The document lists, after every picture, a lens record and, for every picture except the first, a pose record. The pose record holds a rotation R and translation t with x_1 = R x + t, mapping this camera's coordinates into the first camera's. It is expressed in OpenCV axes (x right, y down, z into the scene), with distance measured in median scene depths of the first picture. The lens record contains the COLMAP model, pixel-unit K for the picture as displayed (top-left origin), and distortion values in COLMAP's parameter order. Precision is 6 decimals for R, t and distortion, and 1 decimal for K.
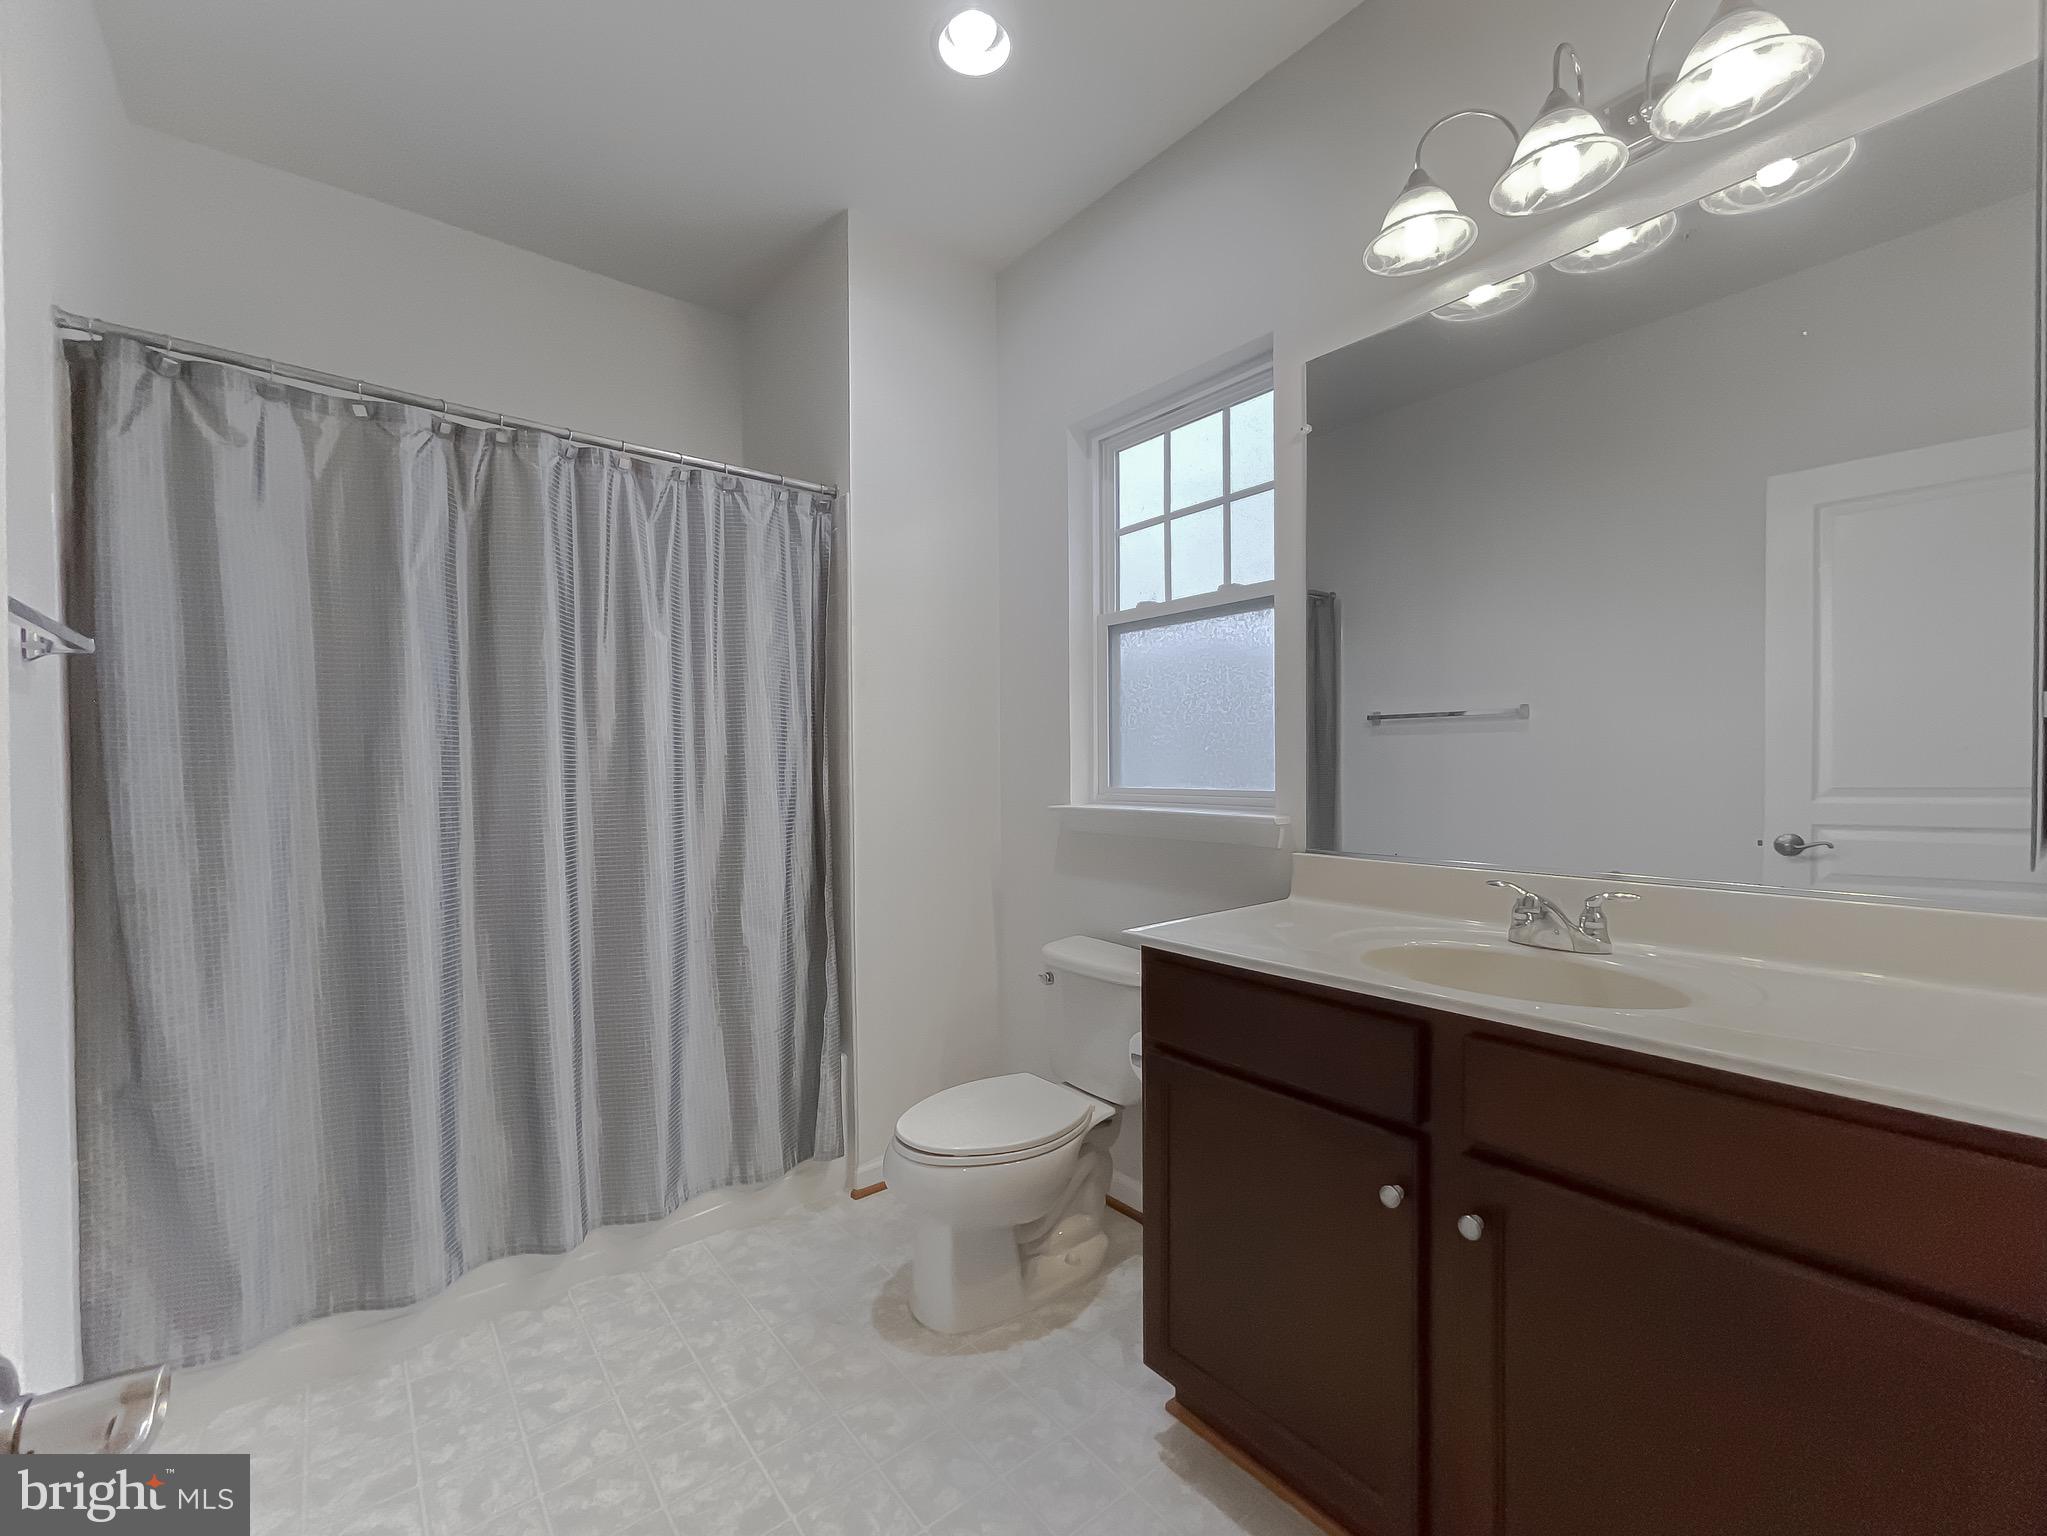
lens RADIAL K [[849.8, 0, 1014.1], [0, 849.8, 774.9], [0, 0, 1]] dist [-0.000690, 0.000521]
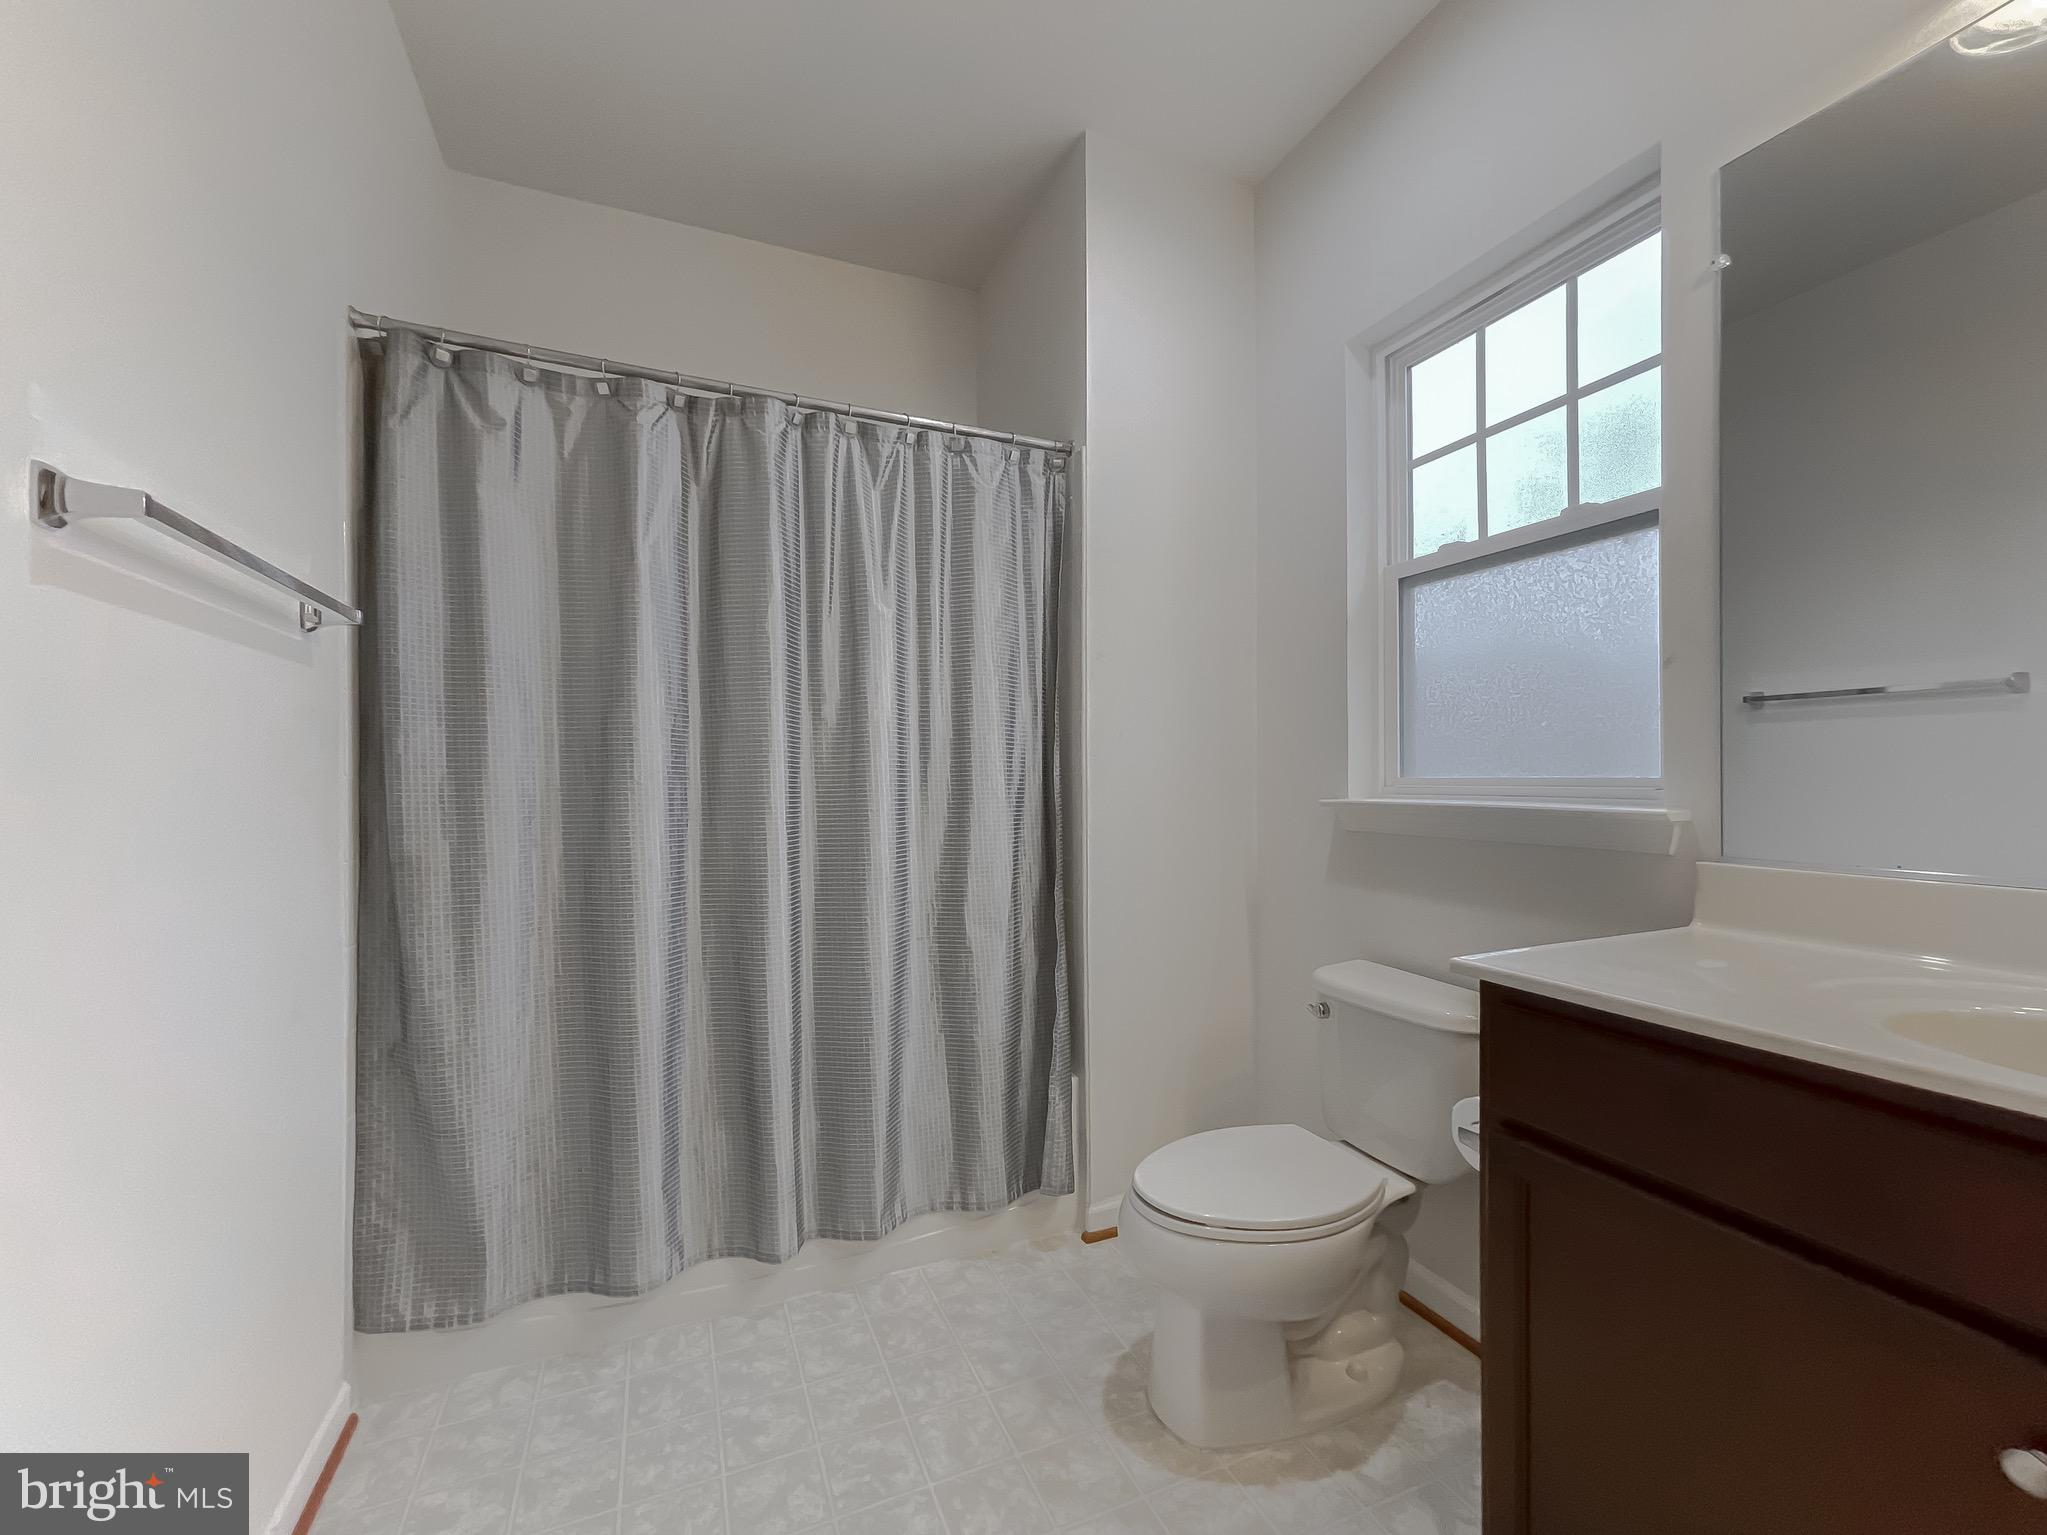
lens RADIAL K [[849.8, 0, 1014.1], [0, 849.8, 774.4], [0, 0, 1]] dist [-0.000690, 0.000521]
pose [[0.961461, 0.004861, -0.274899, -0.023337], [-0.008087, 0.999911, -0.010604, 0.029342], [0.274823, 0.012419, 0.961415, 0.154914]]
